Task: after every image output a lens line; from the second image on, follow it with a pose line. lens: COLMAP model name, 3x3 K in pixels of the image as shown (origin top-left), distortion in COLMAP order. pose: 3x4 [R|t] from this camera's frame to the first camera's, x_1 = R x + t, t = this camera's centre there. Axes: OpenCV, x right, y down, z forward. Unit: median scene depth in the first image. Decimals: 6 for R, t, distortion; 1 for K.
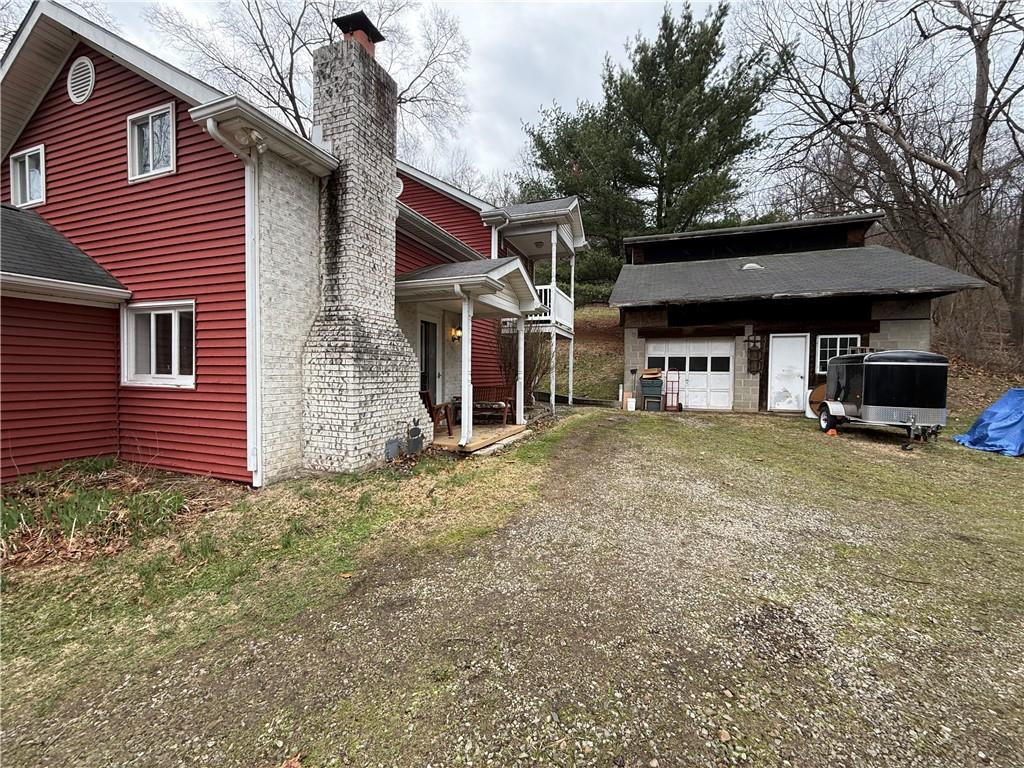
lens RADIAL K [[407.5, 0, 510.7], [0, 407.5, 383.8], [0, 0, 1]] dist [-0.000646, -0.000751]
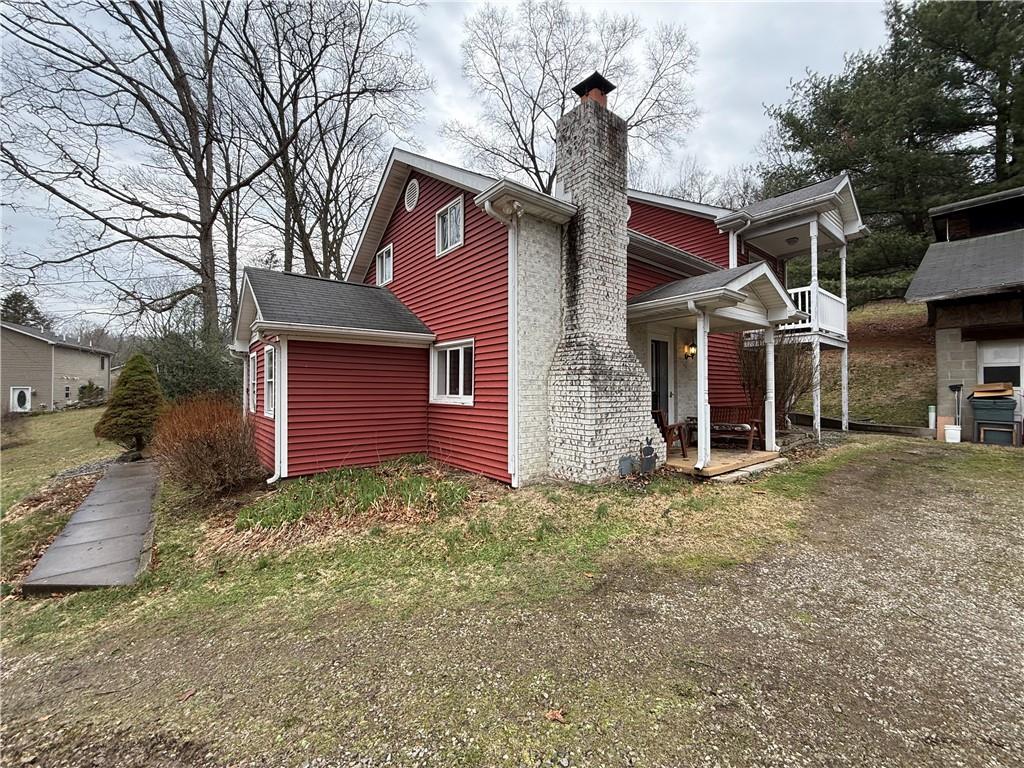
lens RADIAL K [[407.5, 0, 510.7], [0, 407.5, 383.8], [0, 0, 1]] dist [-0.000646, -0.000751]
pose [[0.856542, -0.018204, -0.515756, -0.002070], [-0.006278, 0.998936, -0.045684, 0.000319], [0.516039, 0.042368, 0.855516, -0.049892]]
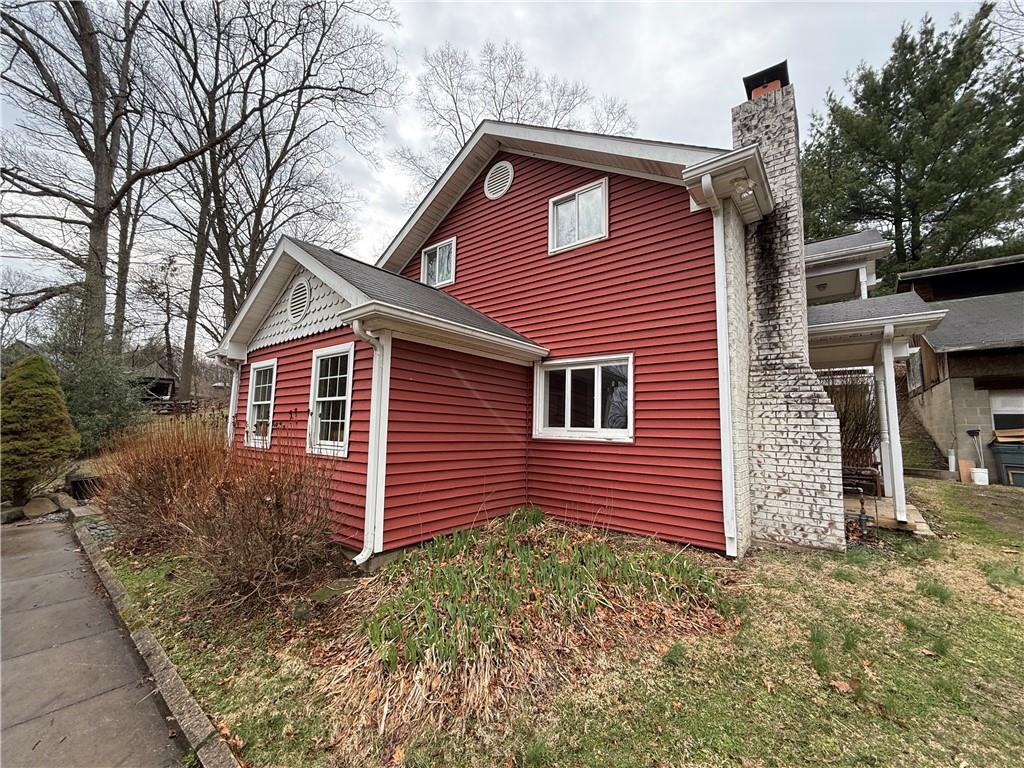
lens RADIAL K [[407.5, 0, 510.7], [0, 407.5, 383.8], [0, 0, 1]] dist [-0.000646, -0.000751]
pose [[0.947885, -0.023951, -0.317710, -0.695620], [-0.022738, 0.989543, -0.142438, 0.017378], [0.317800, 0.142239, 0.937428, -0.028285]]
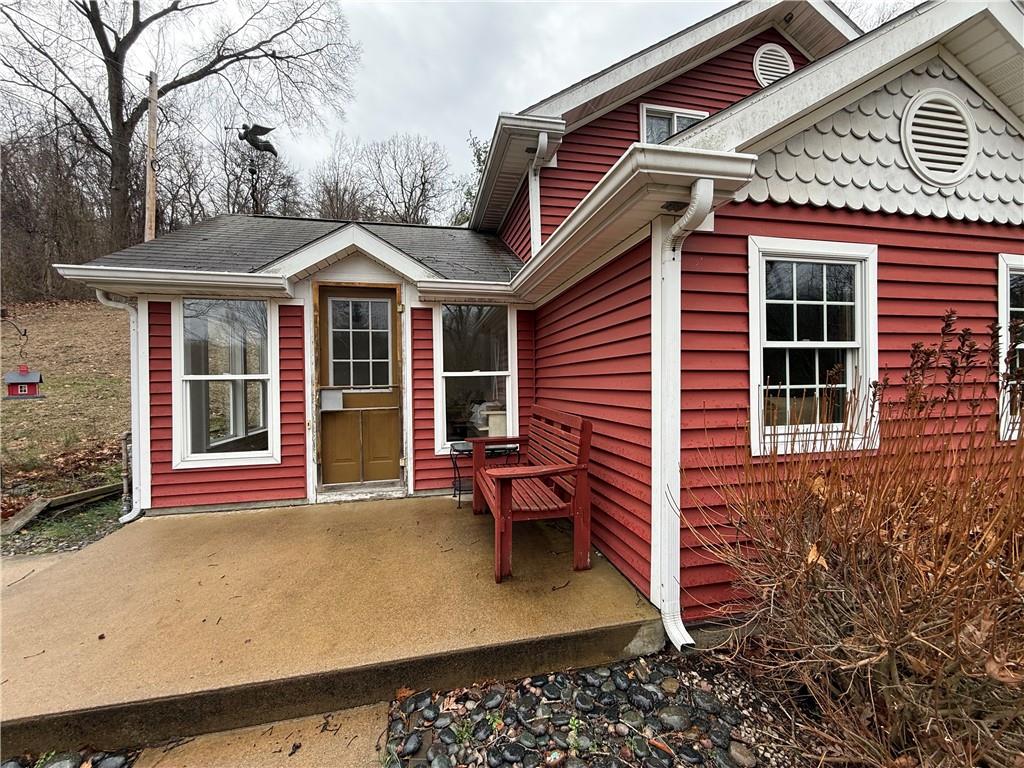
lens RADIAL K [[407.5, 0, 510.7], [0, 407.5, 383.8], [0, 0, 1]] dist [-0.000646, -0.000751]
pose [[0.847644, -0.023590, 0.530040, -2.178311], [0.042609, 0.998811, -0.023688, -0.039148], [-0.528851, 0.042663, 0.847642, 0.598201]]
